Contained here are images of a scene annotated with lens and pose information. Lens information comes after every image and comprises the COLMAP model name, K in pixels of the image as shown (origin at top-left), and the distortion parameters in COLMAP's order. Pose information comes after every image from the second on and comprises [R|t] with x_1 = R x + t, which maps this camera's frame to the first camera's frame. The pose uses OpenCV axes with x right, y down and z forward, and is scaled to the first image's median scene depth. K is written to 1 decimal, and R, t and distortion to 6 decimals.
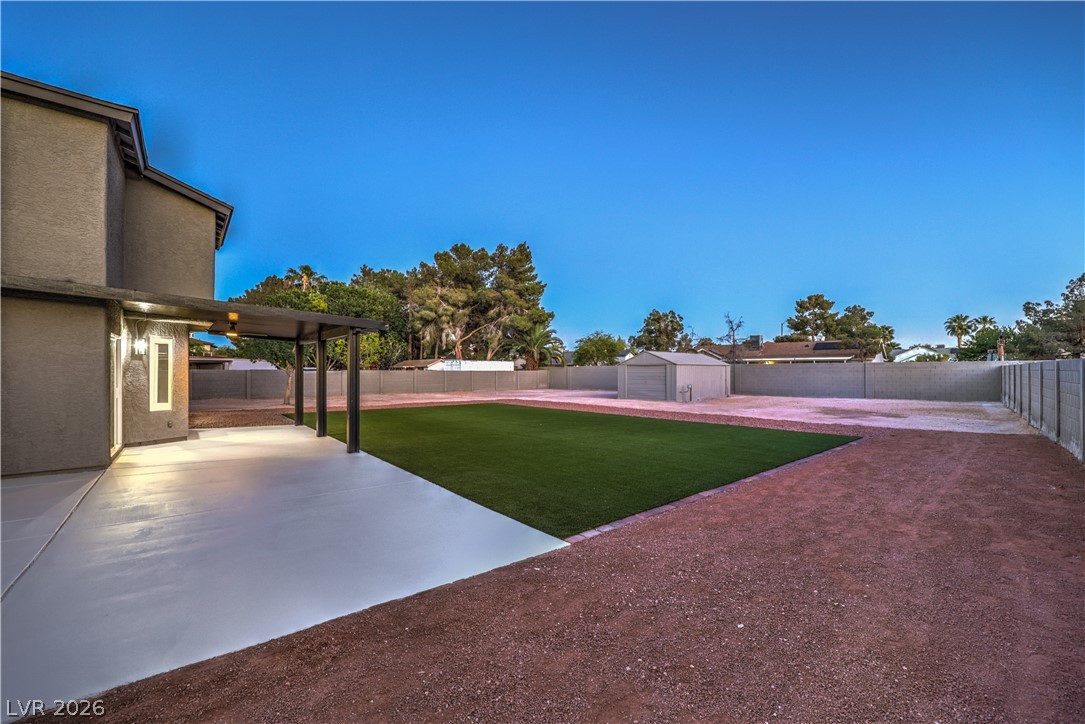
lens RADIAL K [[442.1, 0, 540.7], [0, 442.1, 366.9], [0, 0, 1]] dist [0.001705, -0.000598]
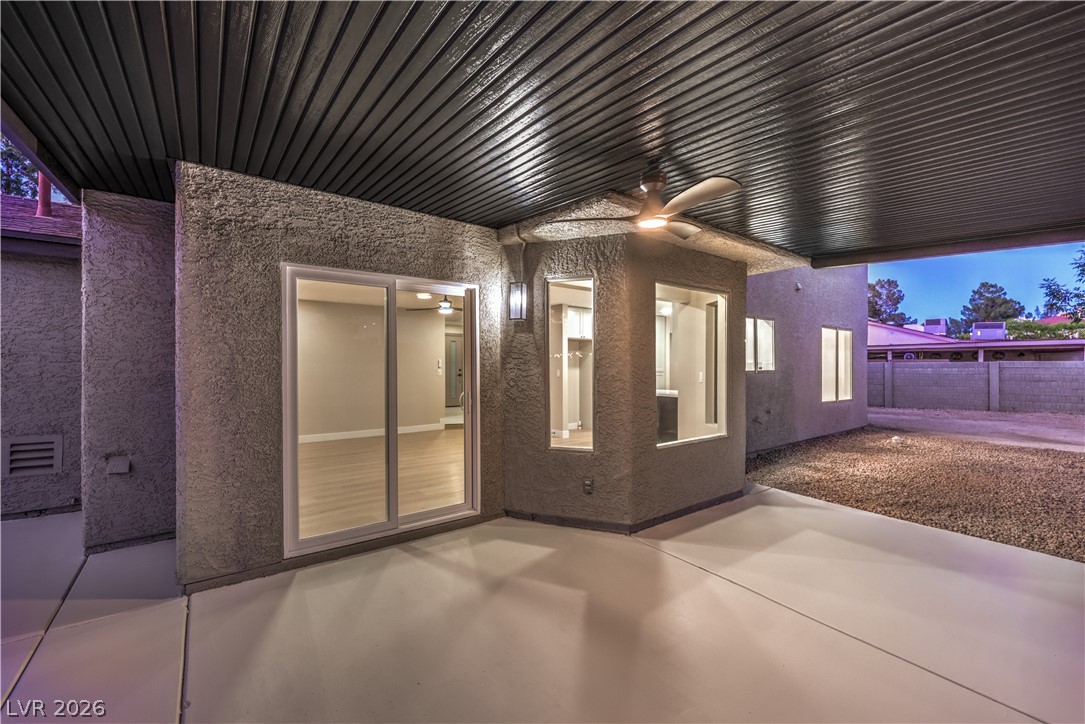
lens RADIAL K [[442.1, 0, 542.1], [0, 442.1, 359.6], [0, 0, 1]] dist [0.001705, -0.000598]
pose [[-0.028079, 0.001569, -0.999604, -0.448035], [-0.000036, 0.999999, 0.001570, 0.011506], [0.999606, 0.000081, -0.028079, 1.017169]]
